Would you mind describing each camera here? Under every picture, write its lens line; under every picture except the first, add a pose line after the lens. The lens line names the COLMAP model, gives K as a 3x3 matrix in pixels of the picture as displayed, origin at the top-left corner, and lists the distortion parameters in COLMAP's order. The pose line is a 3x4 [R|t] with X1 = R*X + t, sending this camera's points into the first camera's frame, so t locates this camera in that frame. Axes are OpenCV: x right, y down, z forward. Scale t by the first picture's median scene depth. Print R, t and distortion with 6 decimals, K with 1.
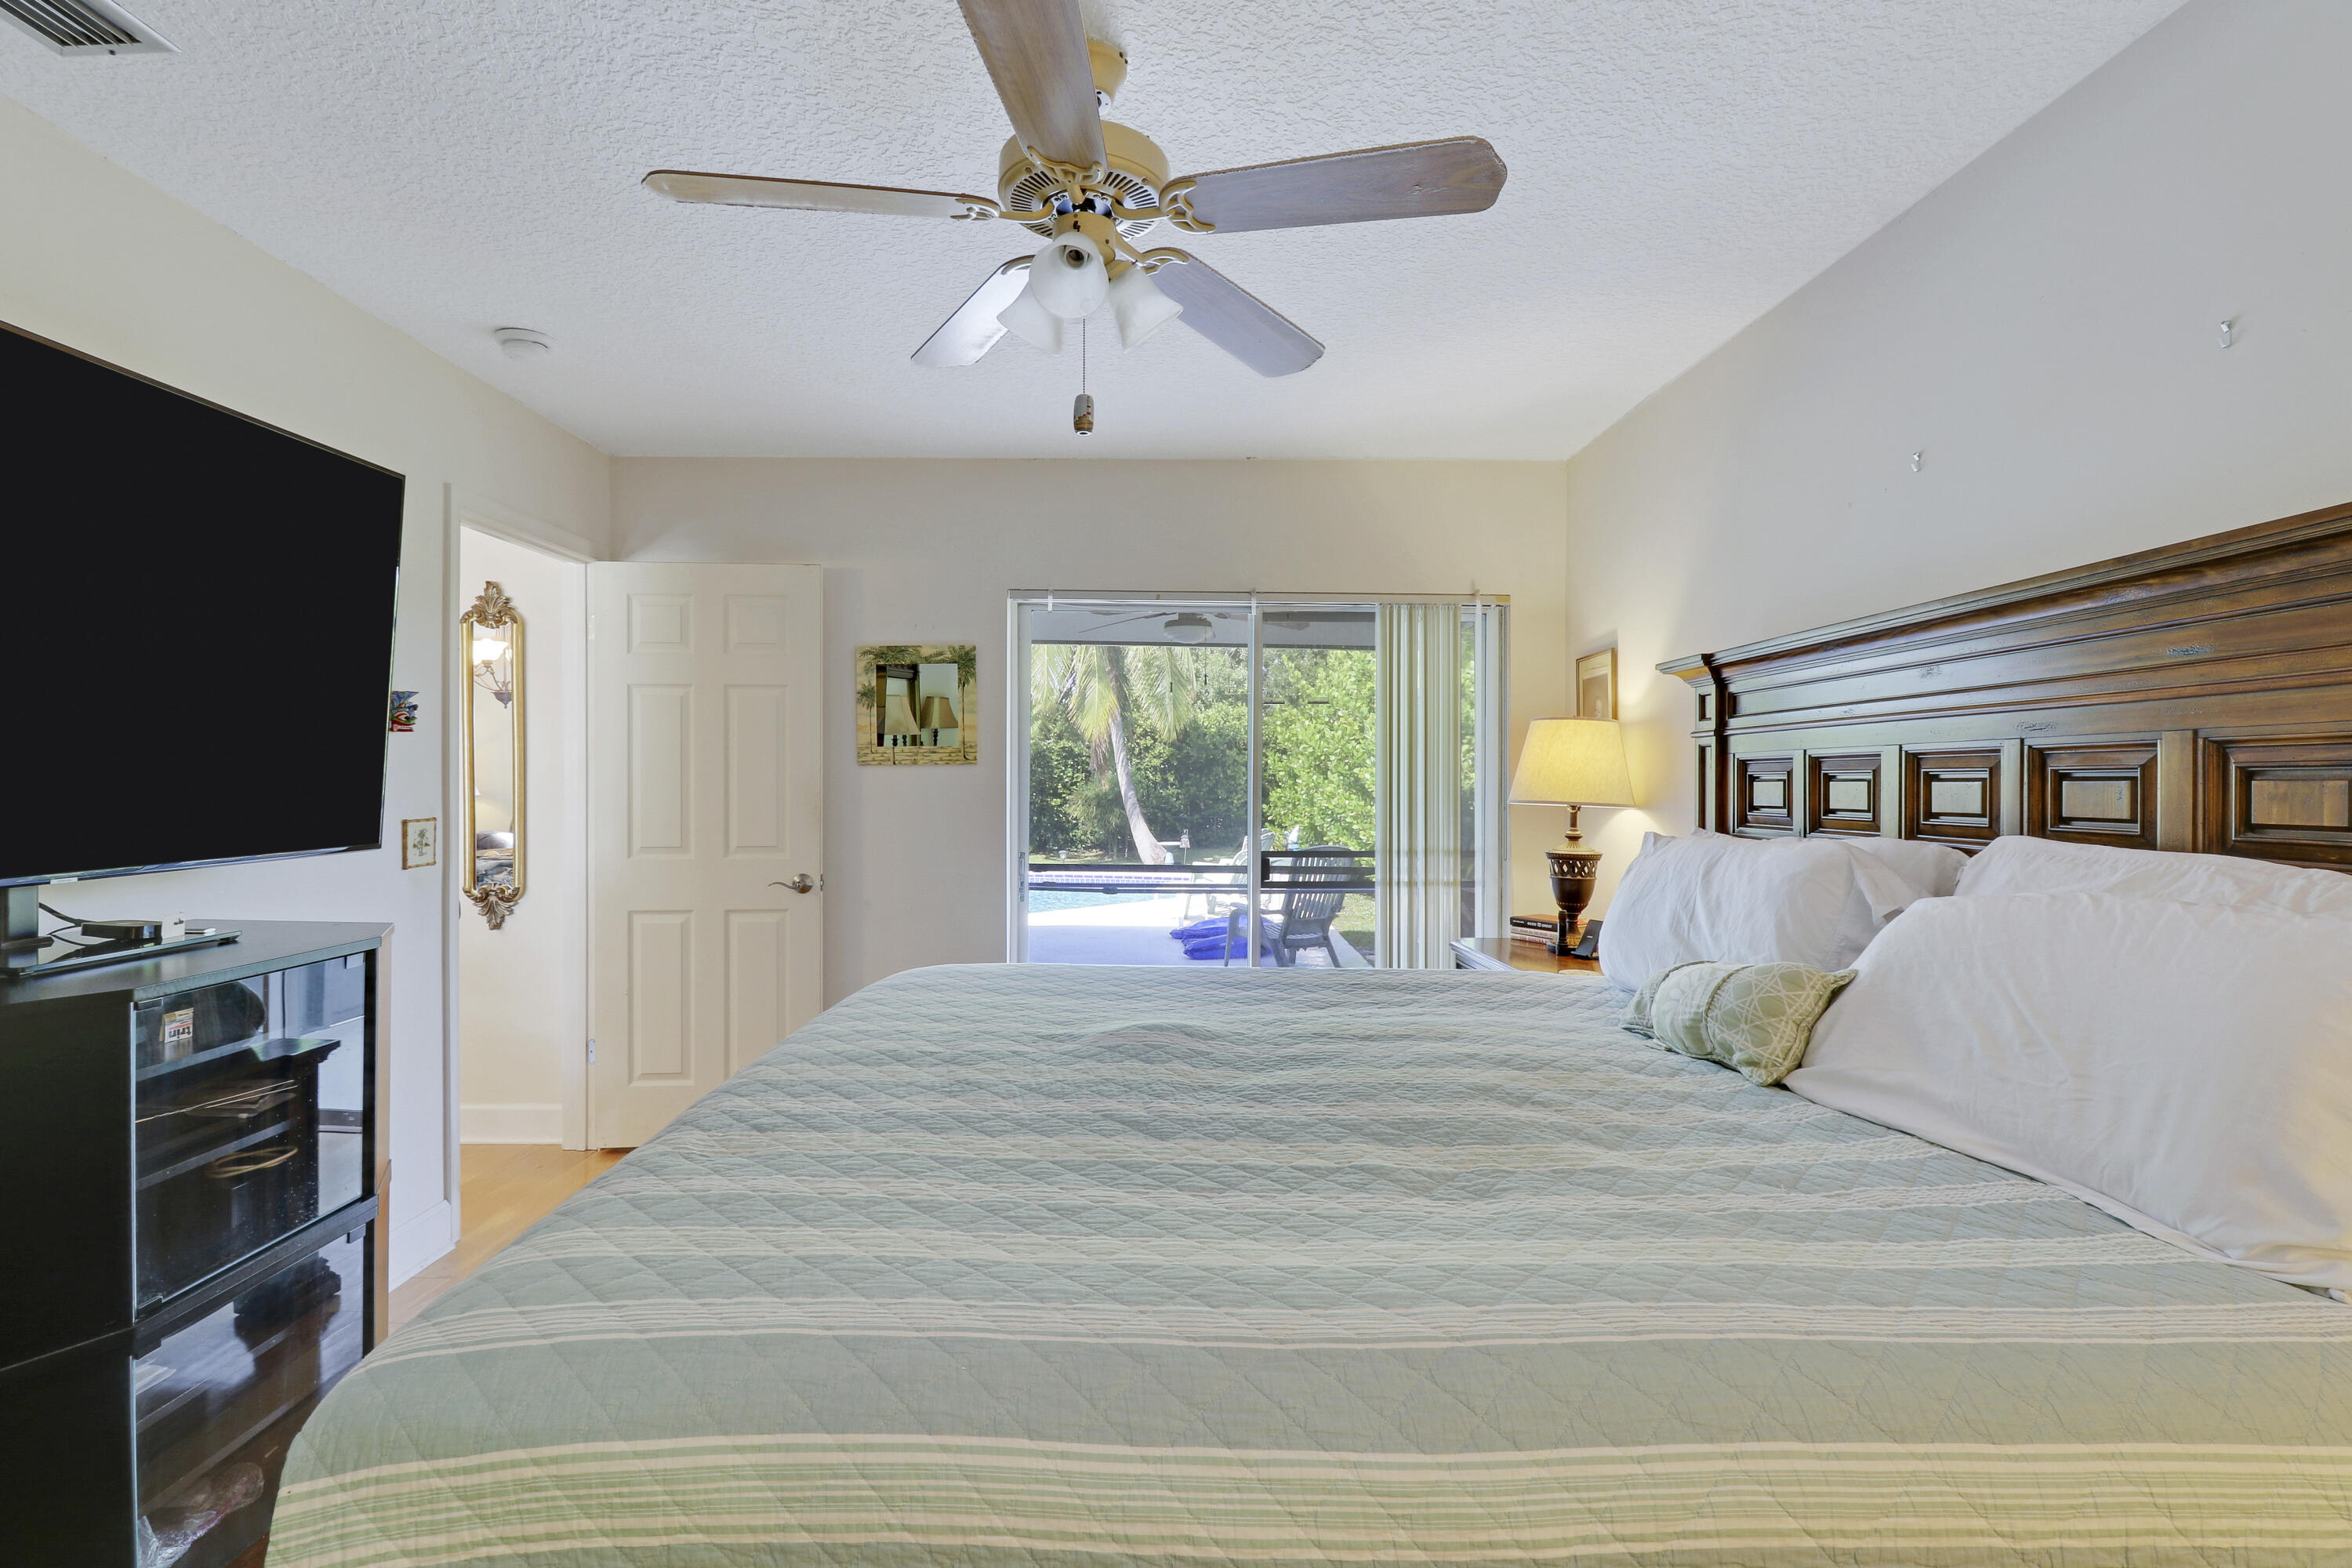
lens RADIAL K [[1116.3, 0, 1163.1], [0, 1116.3, 778.0], [0, 0, 1]] dist [-0.009967, -0.006533]
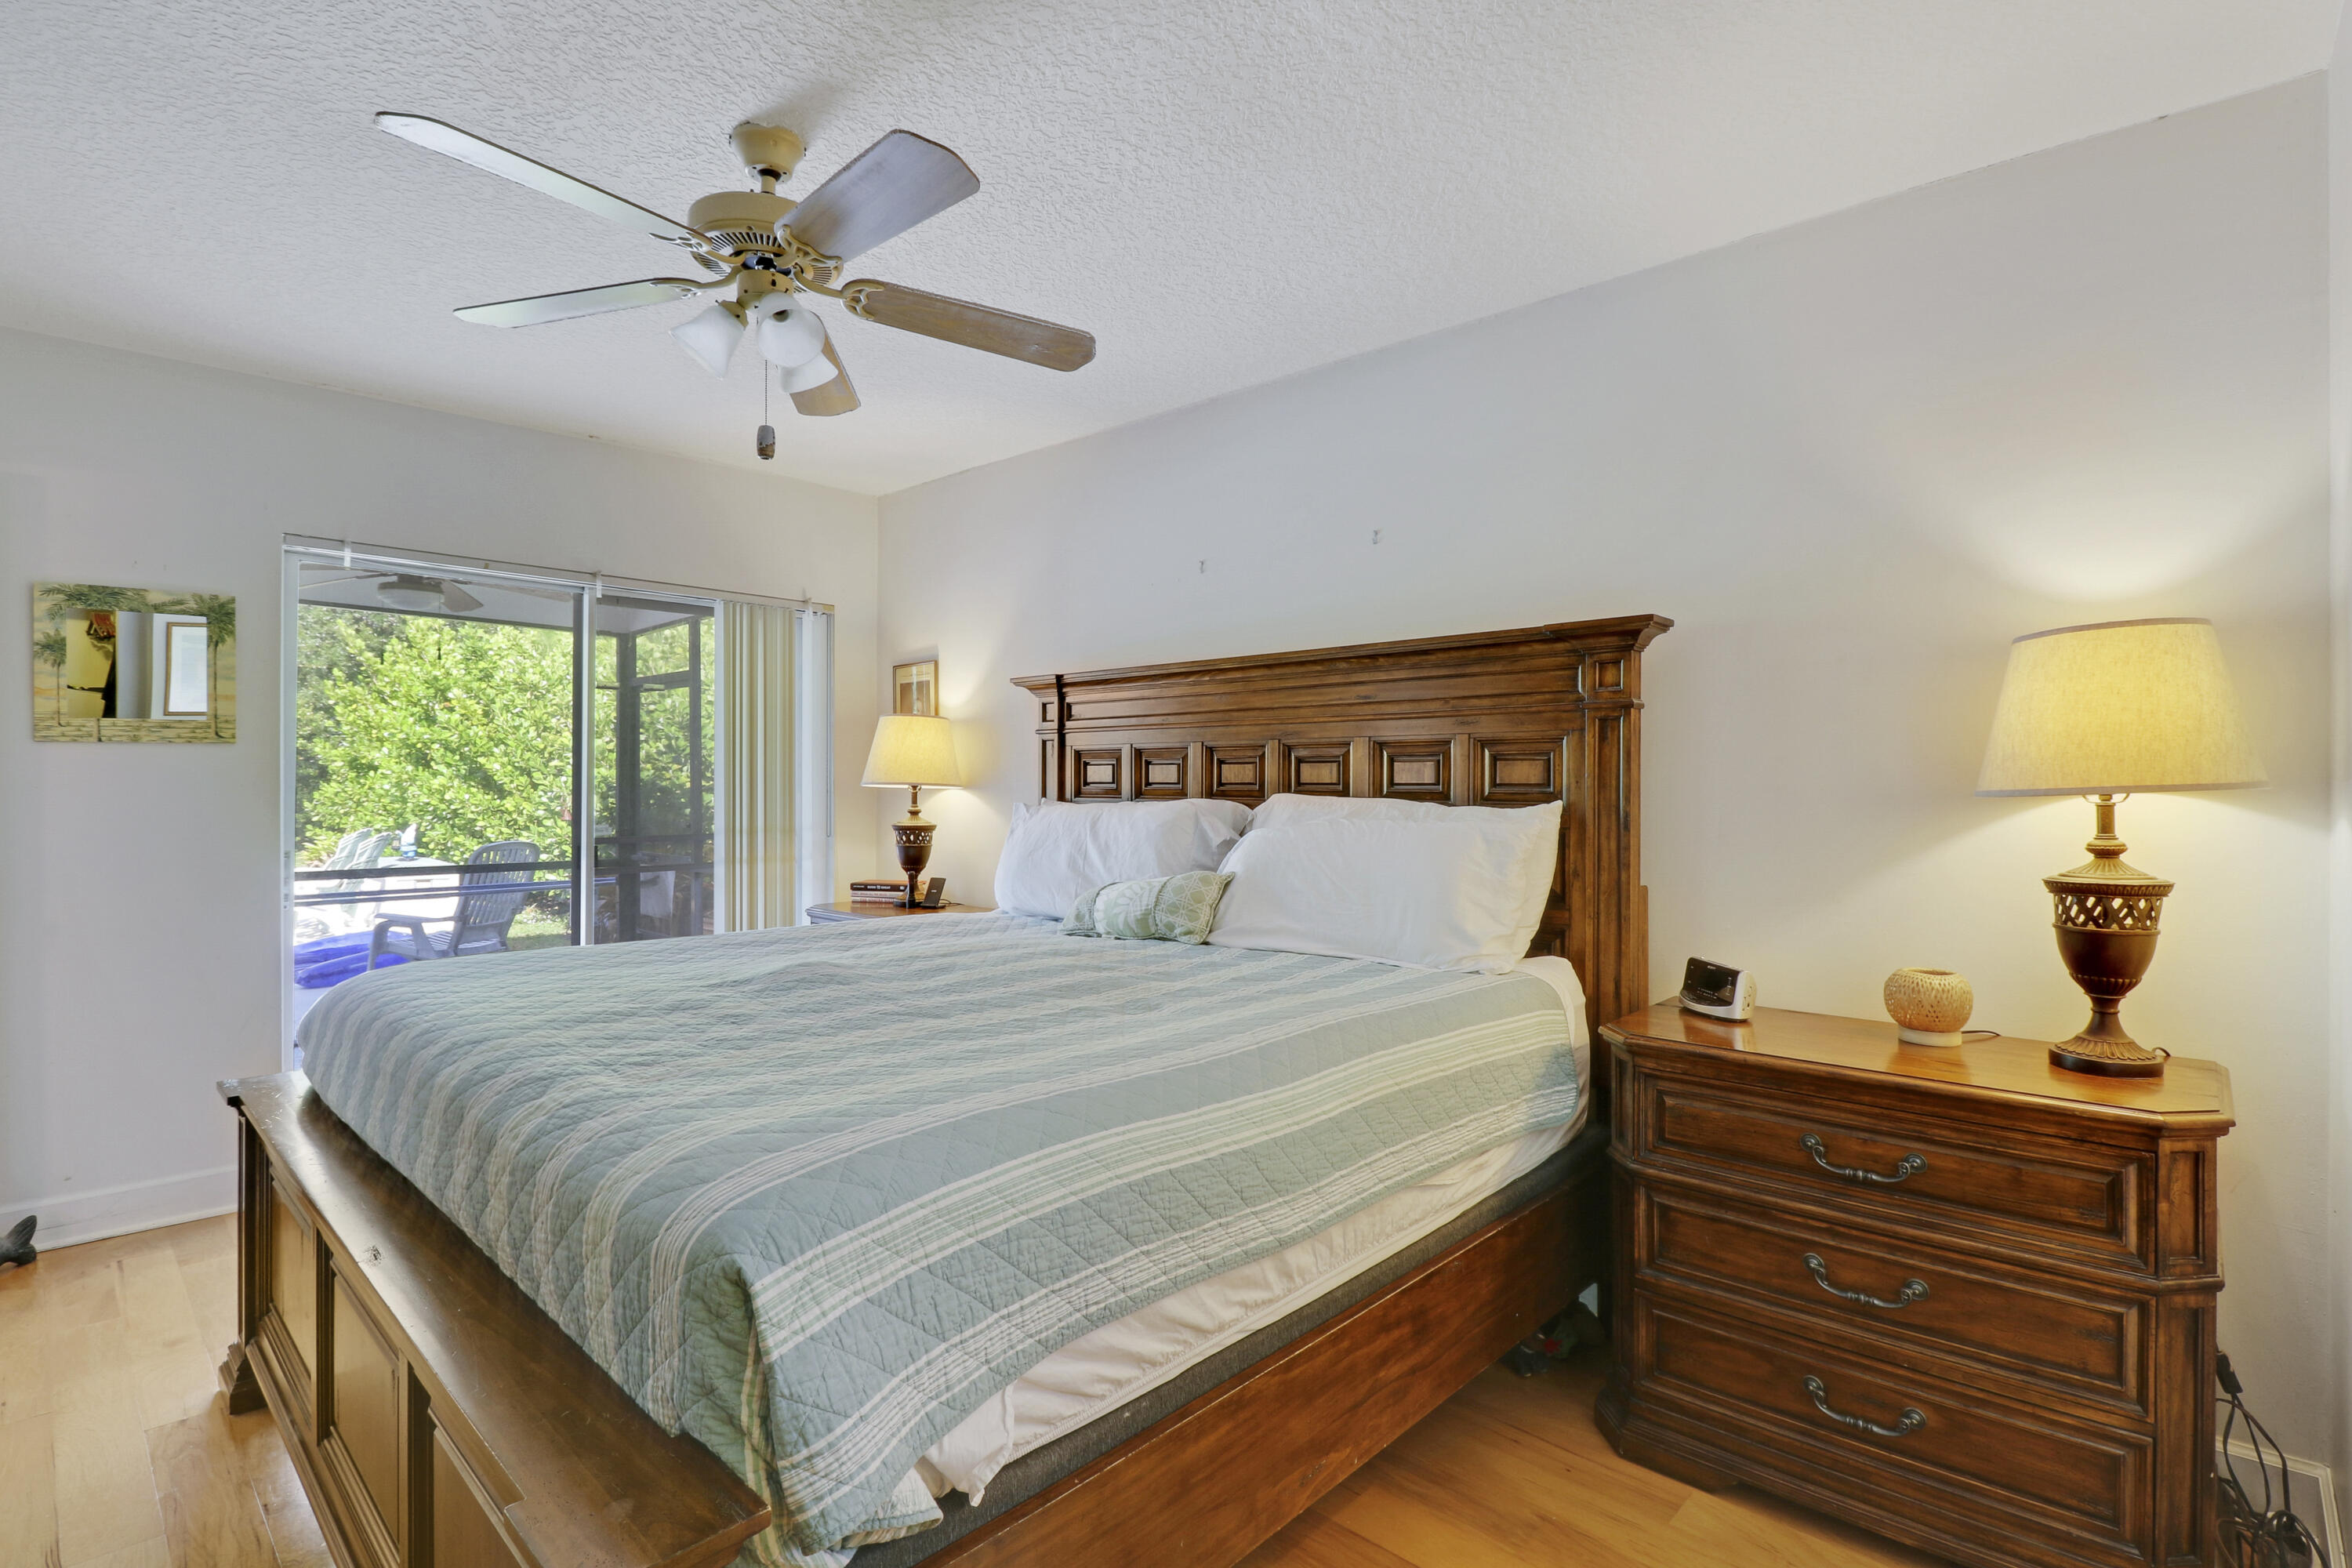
lens RADIAL K [[1116.3, 0, 1183.5], [0, 1116.3, 779.9], [0, 0, 1]] dist [-0.009967, -0.006533]
pose [[0.686689, -0.003228, 0.726944, -0.425291], [-0.001711, 0.999980, 0.006057, 0.012758], [-0.726949, -0.005403, 0.686670, -0.081047]]
